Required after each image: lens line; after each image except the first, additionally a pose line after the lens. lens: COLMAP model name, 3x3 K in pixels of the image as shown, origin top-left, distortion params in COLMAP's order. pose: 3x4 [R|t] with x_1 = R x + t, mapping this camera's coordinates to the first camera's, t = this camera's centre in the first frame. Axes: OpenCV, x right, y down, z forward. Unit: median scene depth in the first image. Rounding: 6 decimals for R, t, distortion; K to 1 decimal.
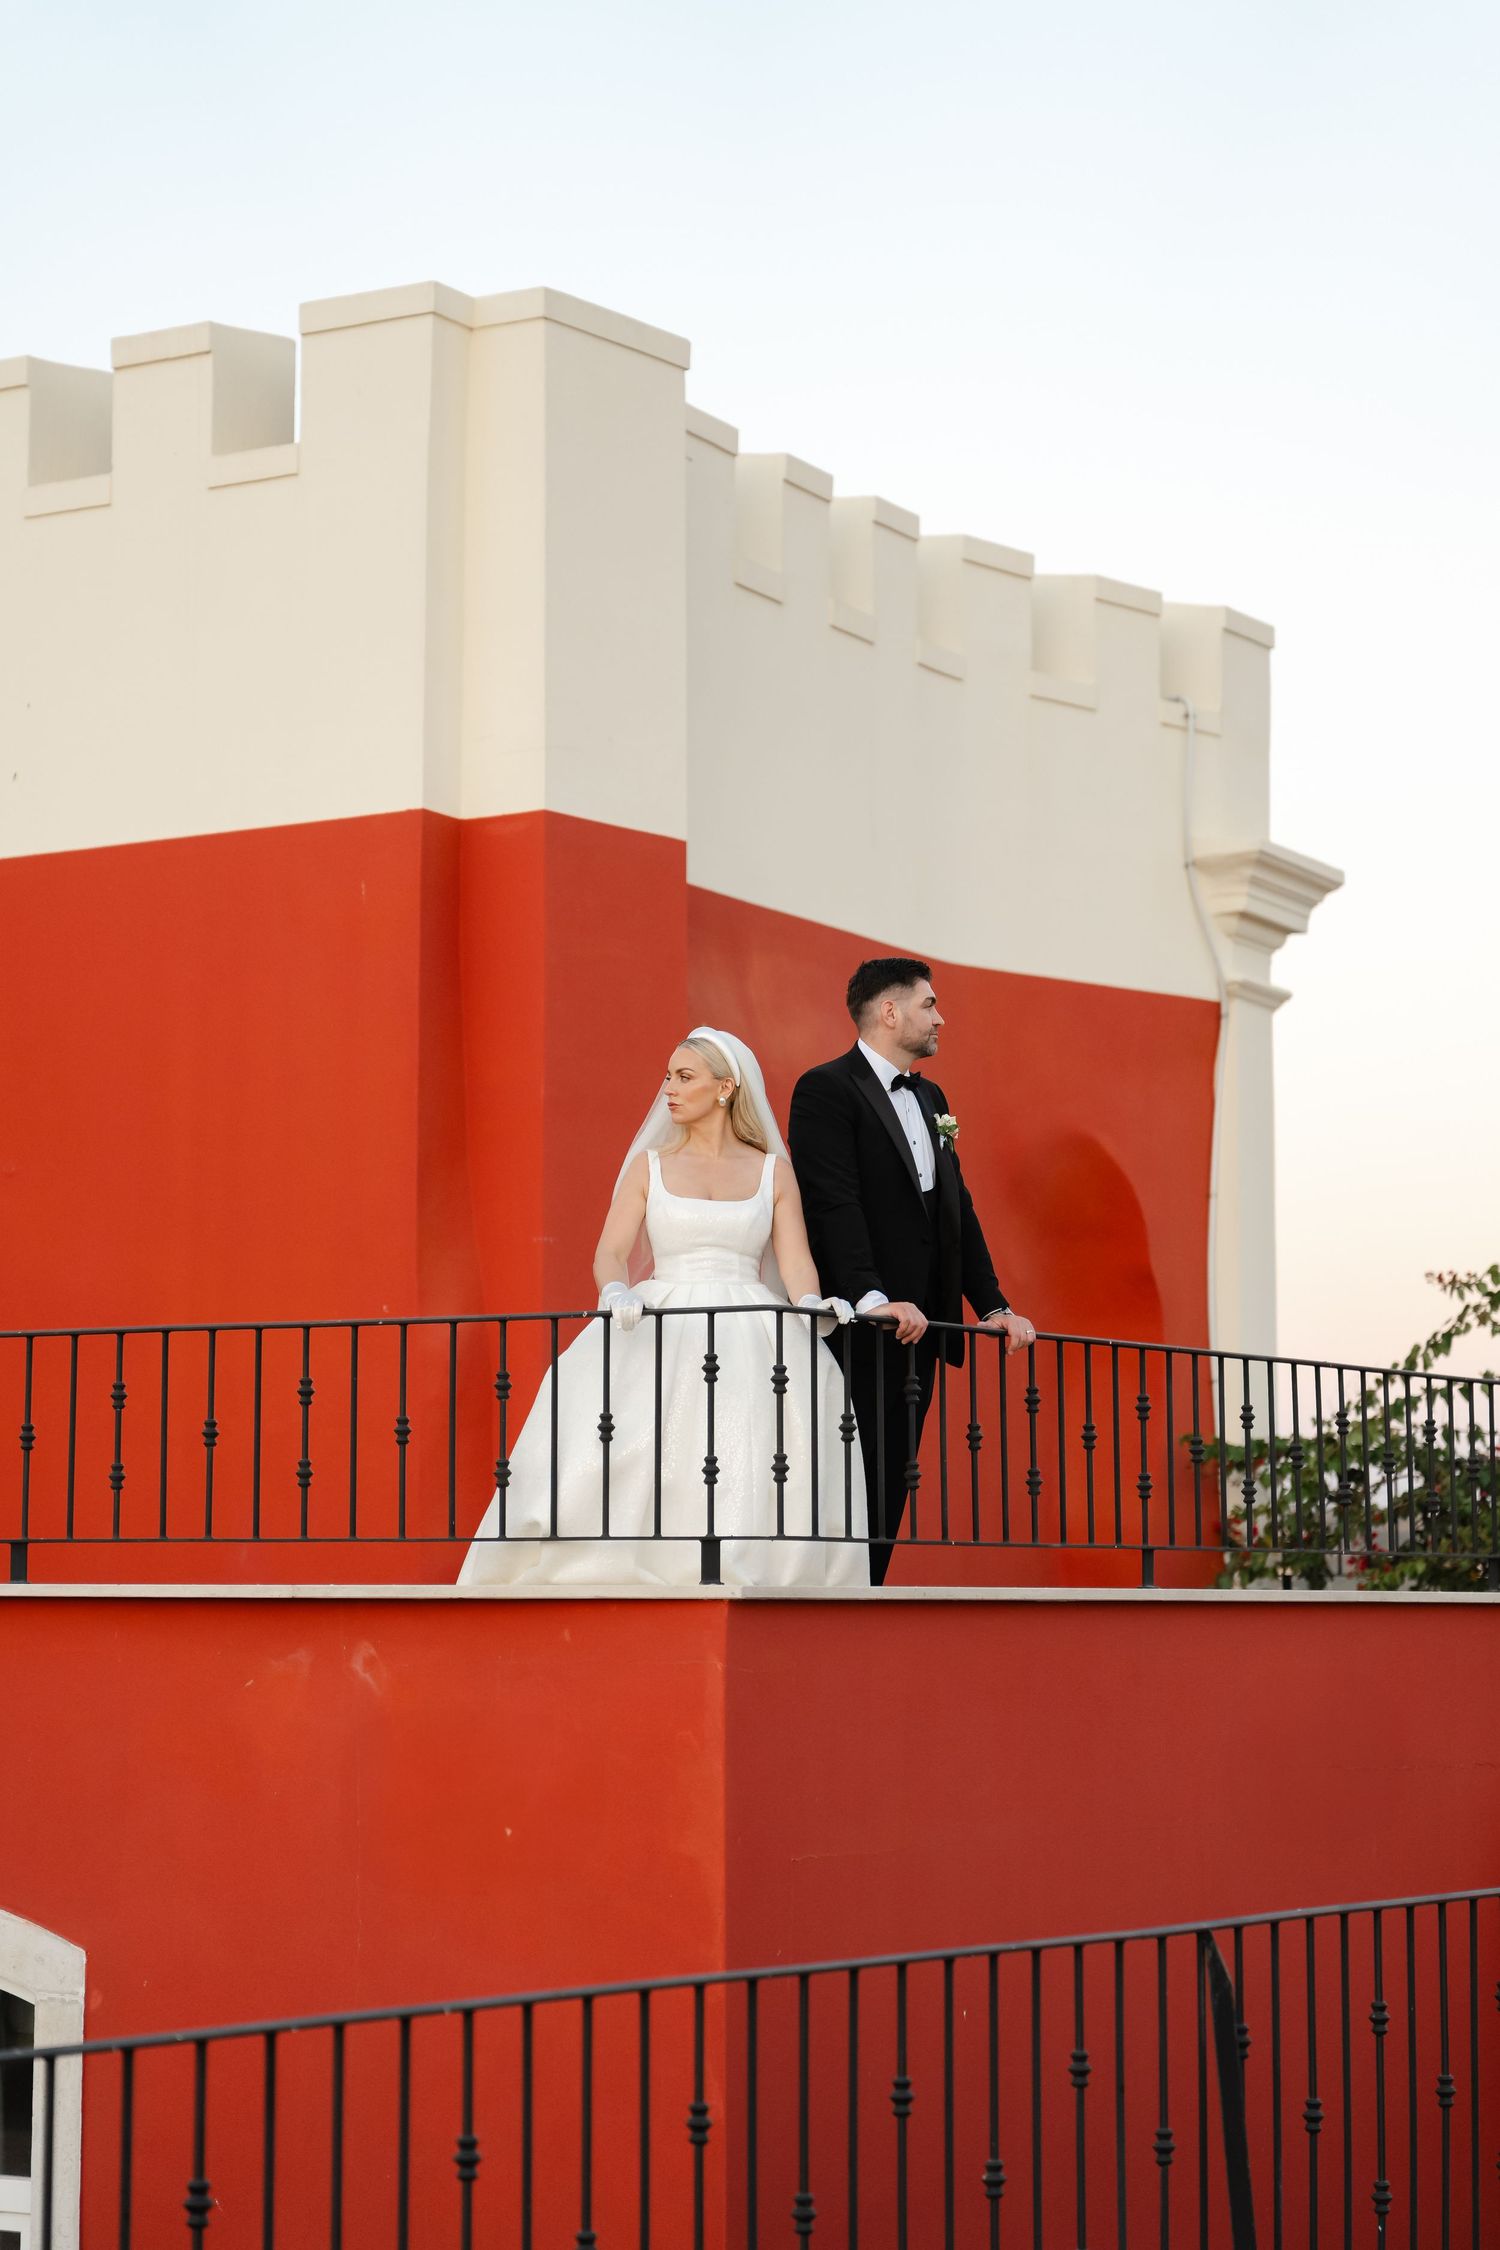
lens RADIAL K [[4607.4, 0, 753.3], [0, 4607.4, 1125.5], [0, 0, 1]] dist [0.043134, 0.015257]
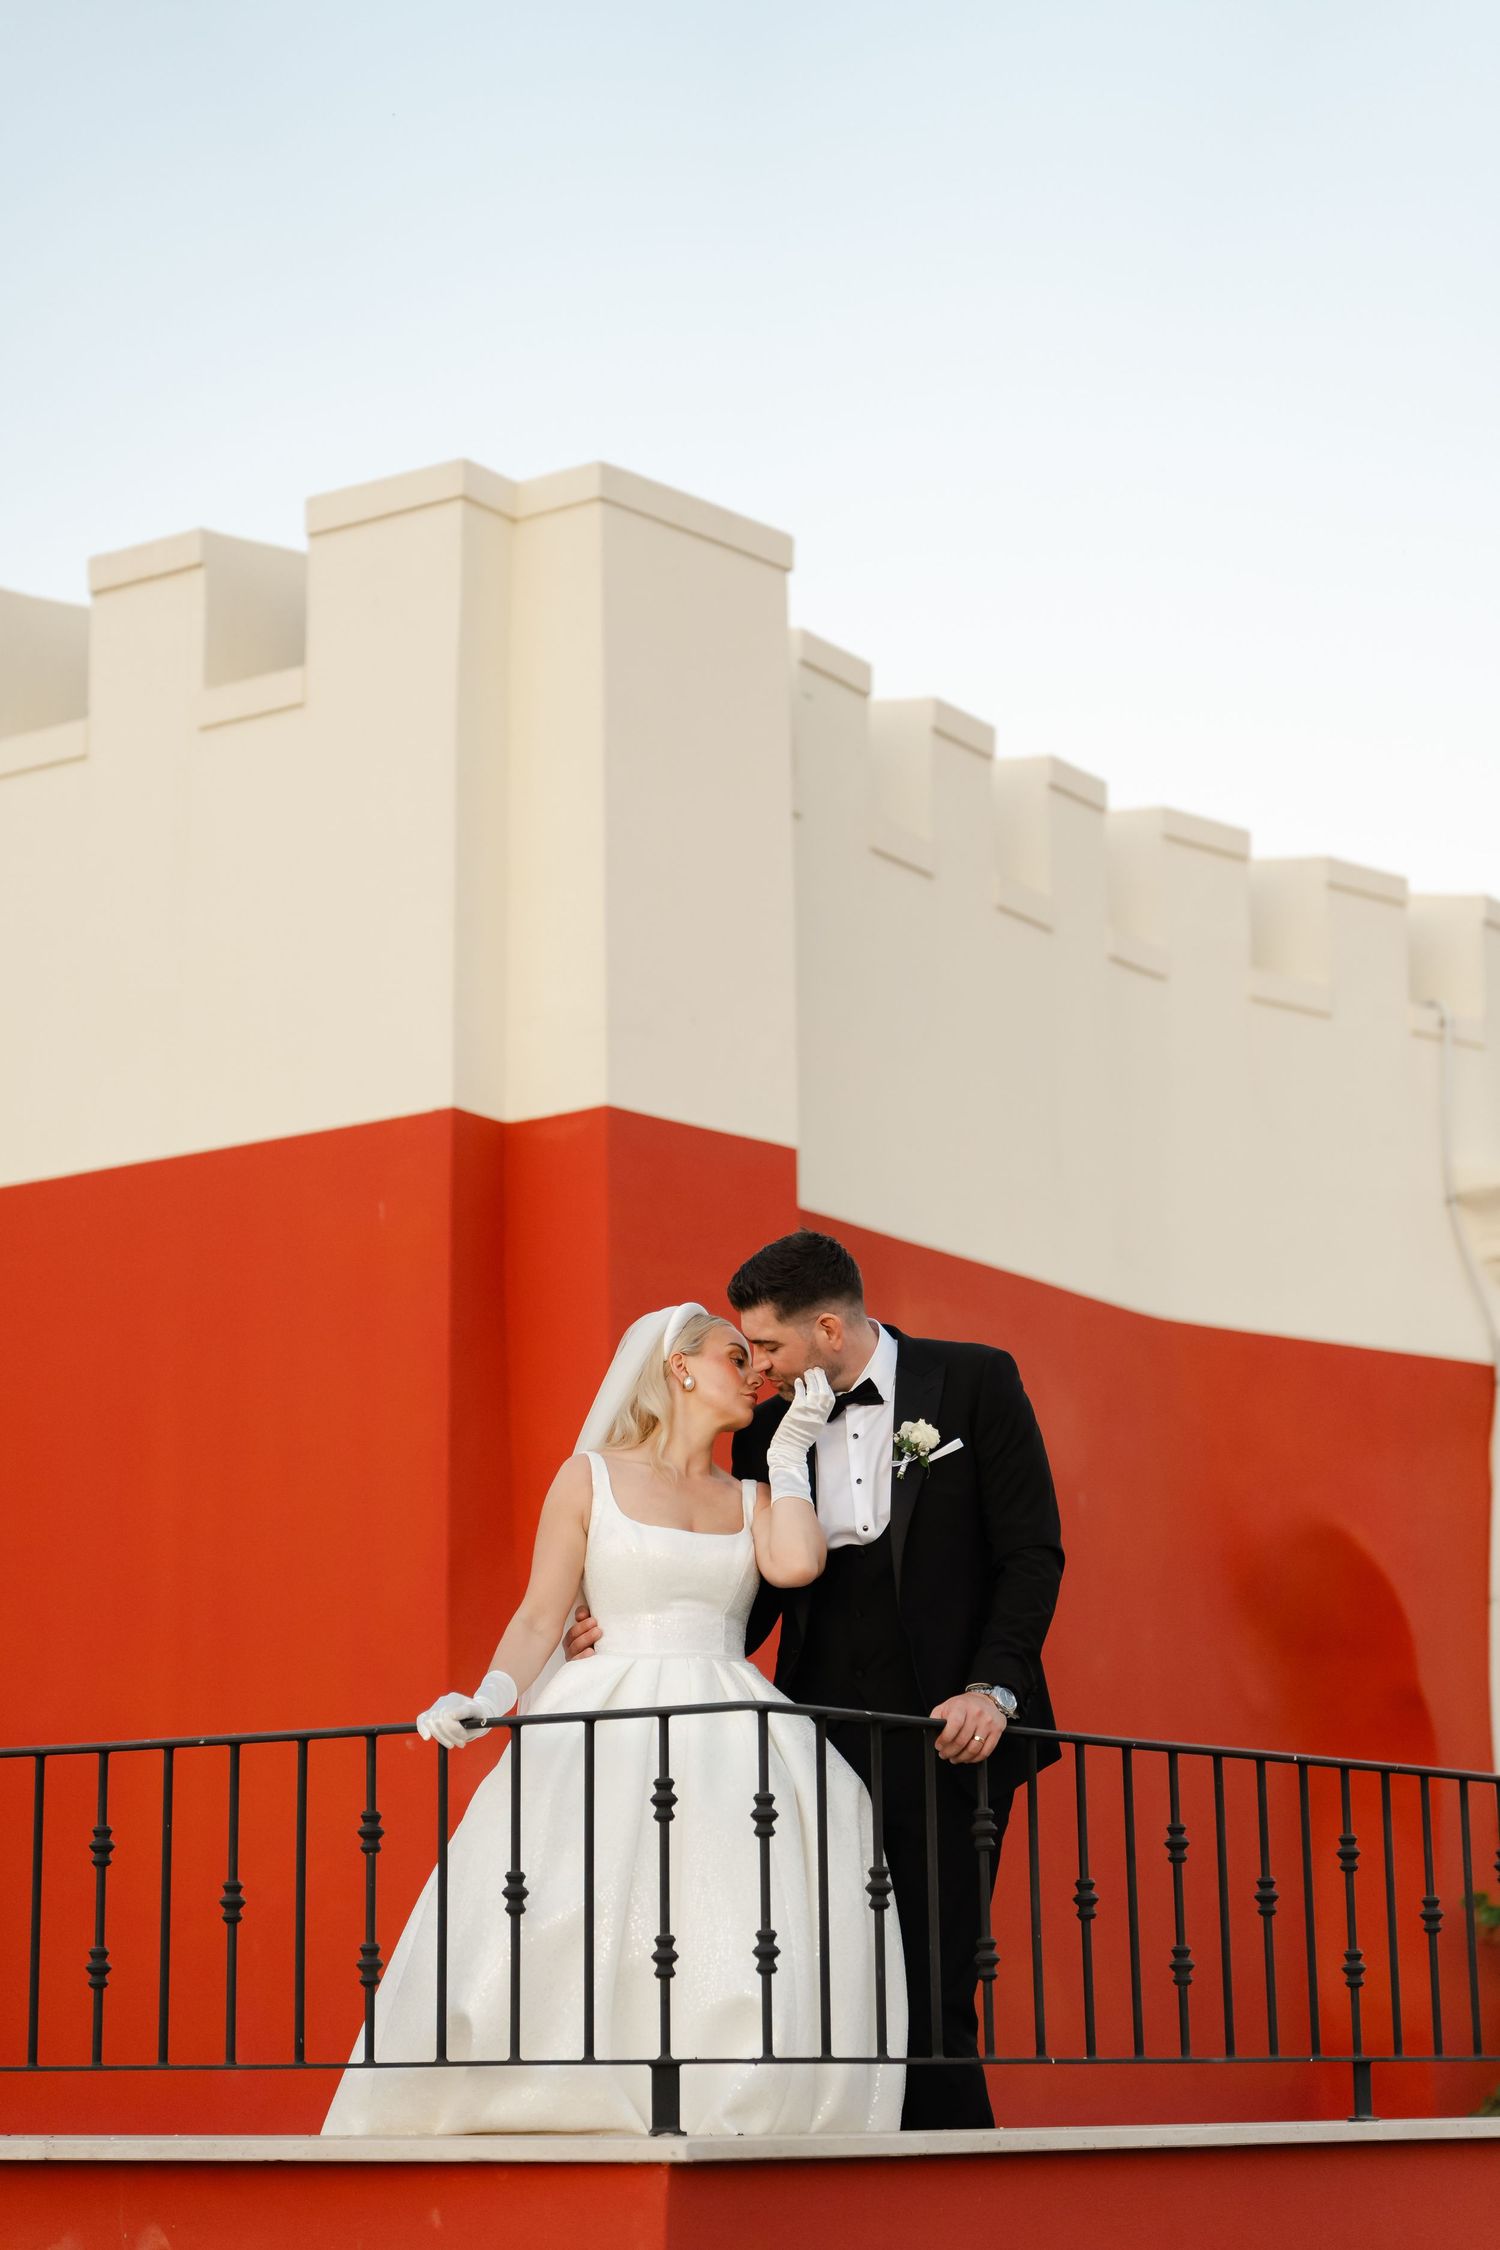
lens RADIAL K [[4607.4, 0, 753.3], [0, 4607.4, 1125.5], [0, 0, 1]] dist [0.043134, 0.015257]
pose [[0.997479, -0.024936, -0.066438, 0.045345], [0.018189, 0.994793, -0.100282, 0.020834], [0.068592, 0.098820, 0.992738, 0.302582]]
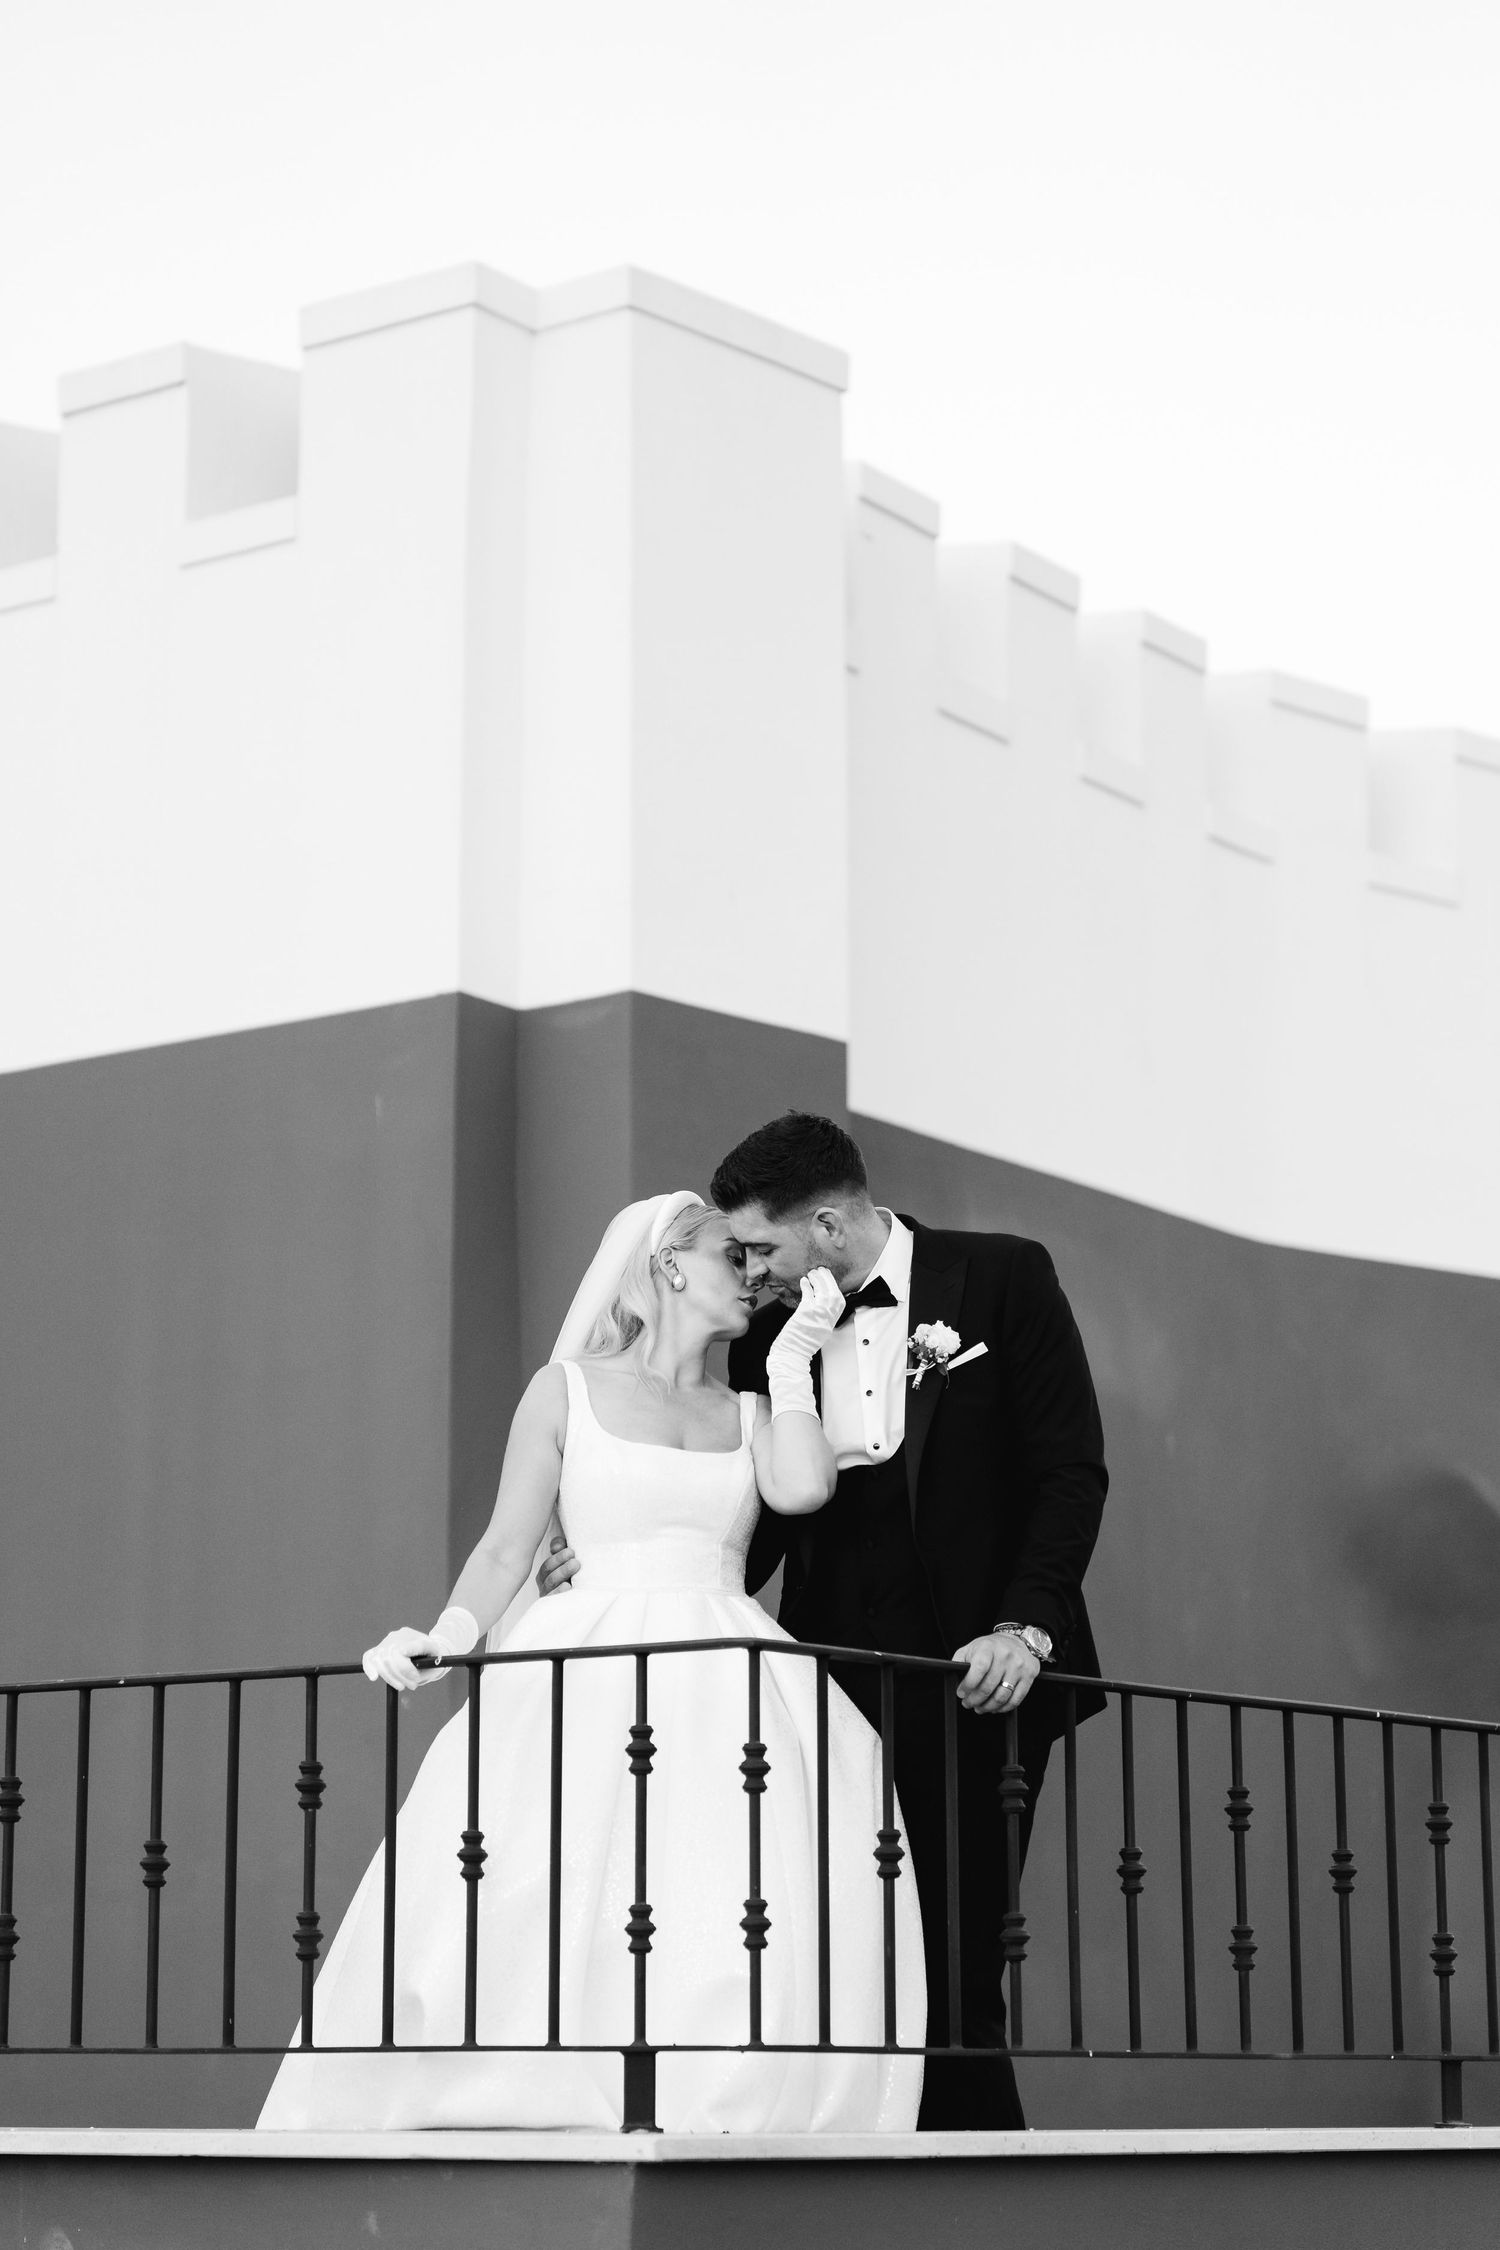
lens RADIAL K [[5023.2, 0, 743.1], [0, 5023.2, 1199.9], [0, 0, 1]] dist [0.007700, 0.382441]
pose [[0.995984, -0.016421, -0.088016, 0.054321], [0.010078, 0.997351, -0.072033, 0.026705], [0.088966, 0.070857, 0.993511, 0.337530]]
